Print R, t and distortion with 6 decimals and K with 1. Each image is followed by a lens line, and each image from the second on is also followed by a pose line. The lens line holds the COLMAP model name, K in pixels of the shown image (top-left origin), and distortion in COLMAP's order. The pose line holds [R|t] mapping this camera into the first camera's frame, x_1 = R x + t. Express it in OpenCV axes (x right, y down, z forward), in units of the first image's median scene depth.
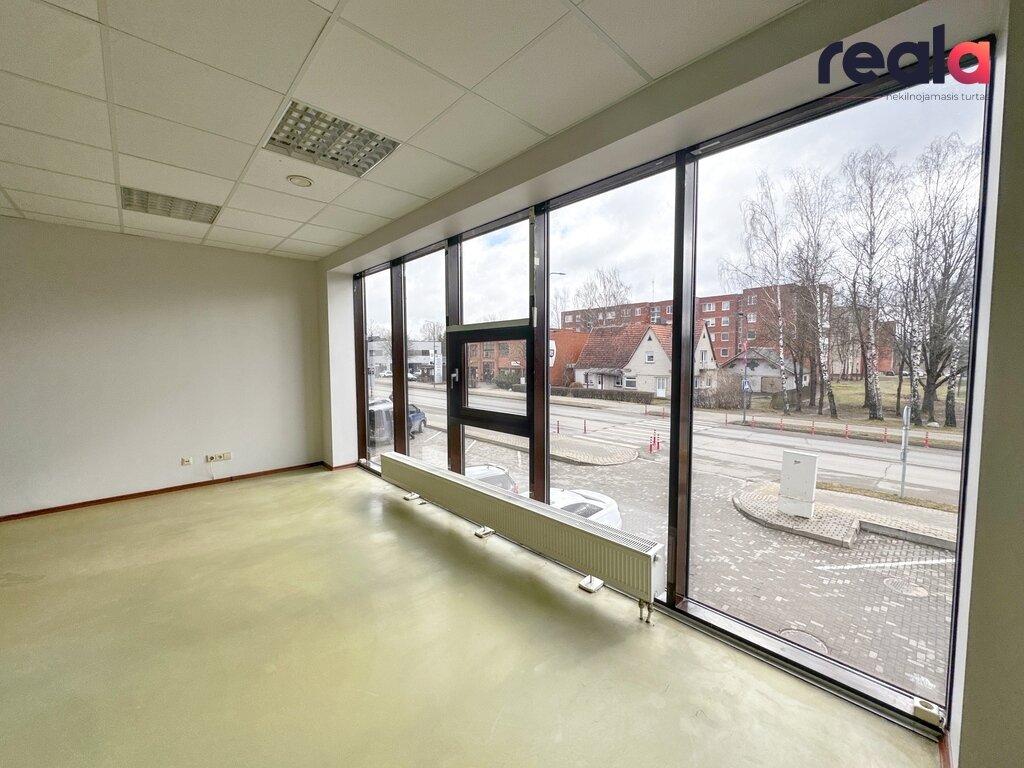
lens RADIAL K [[408.0, 0, 511.3], [0, 408.0, 382.8], [0, 0, 1]] dist [-0.004197, 0.000715]
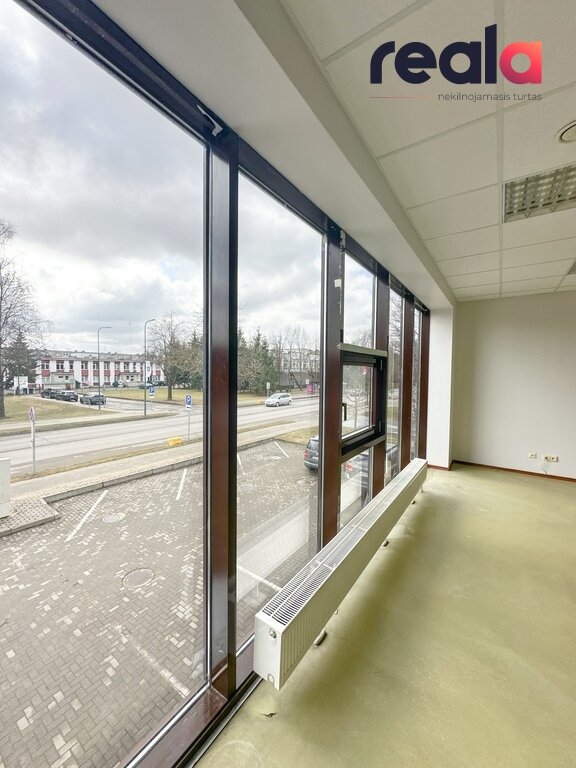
lens RADIAL K [[306.0, 0, 288.0], [0, 306.0, 384.0], [0, 0, 1]] dist [-0.004197, 0.000715]
pose [[-0.209212, -0.037921, 0.977135, -0.270209], [0.050695, 0.997483, 0.049565, -0.035290], [-0.976555, 0.059906, -0.206763, 0.468264]]
